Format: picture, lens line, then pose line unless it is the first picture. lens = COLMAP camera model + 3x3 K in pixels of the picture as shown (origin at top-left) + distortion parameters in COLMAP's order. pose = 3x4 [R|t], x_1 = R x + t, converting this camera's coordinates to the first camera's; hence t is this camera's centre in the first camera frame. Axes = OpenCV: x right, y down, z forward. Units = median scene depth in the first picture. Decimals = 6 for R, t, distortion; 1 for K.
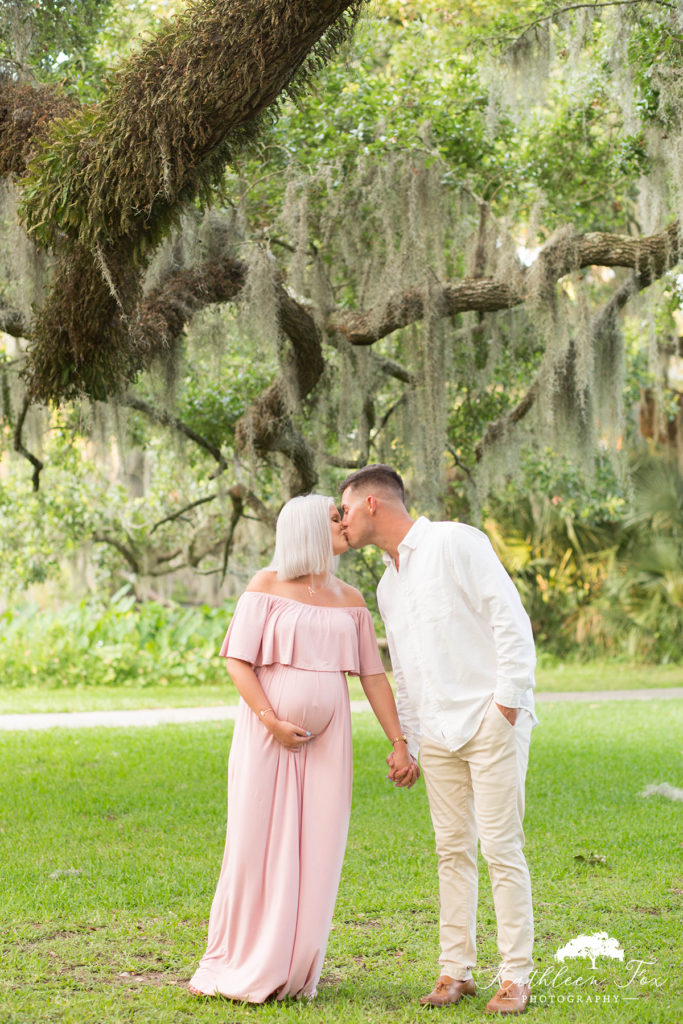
lens RADIAL K [[2477.5, 0, 334.3], [0, 2477.5, 507.5], [0, 0, 1]] dist [-0.119032, 0.000000]
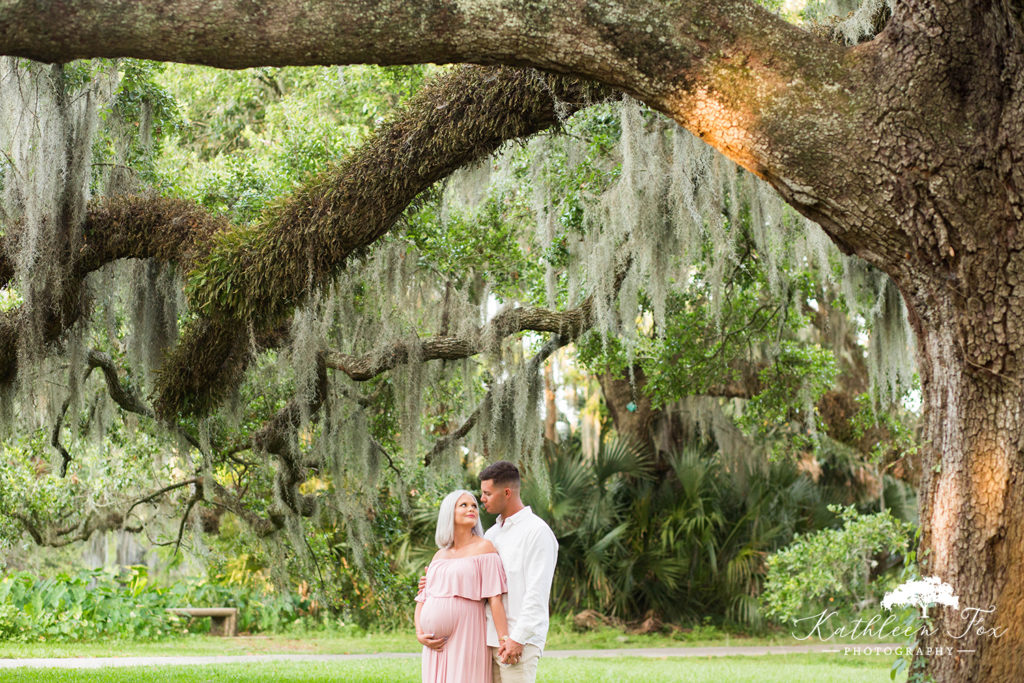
lens RADIAL K [[2477.5, 0, 454.6], [0, 2477.5, 375.9], [0, 0, 1]] dist [-0.119032, 0.000000]
pose [[0.985416, 0.037746, 0.165923, -0.166857], [-0.029871, 0.998317, -0.049700, -0.001241], [-0.167520, 0.044019, 0.984886, -0.368204]]
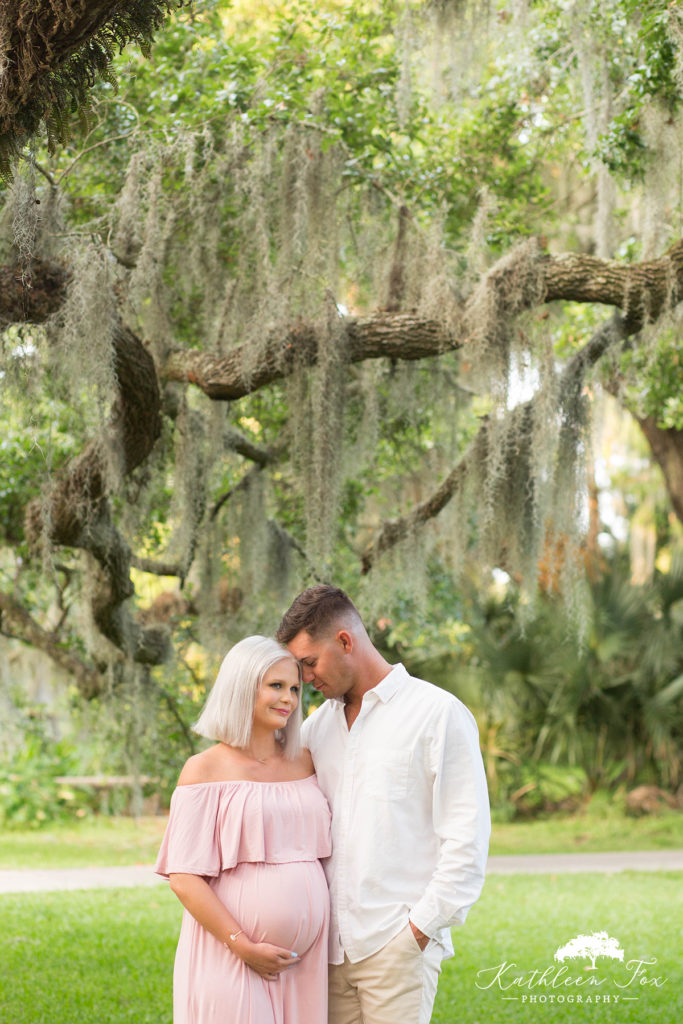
lens RADIAL K [[2703.9, 0, 296.9], [0, 2703.9, 506.9], [0, 0, 1]] dist [0.065277, 0.000000]
pose [[0.994308, 0.042495, 0.097703, -0.041149], [-0.038581, 0.998389, -0.041616, -0.005194], [-0.099314, 0.037610, 0.994345, 0.251723]]
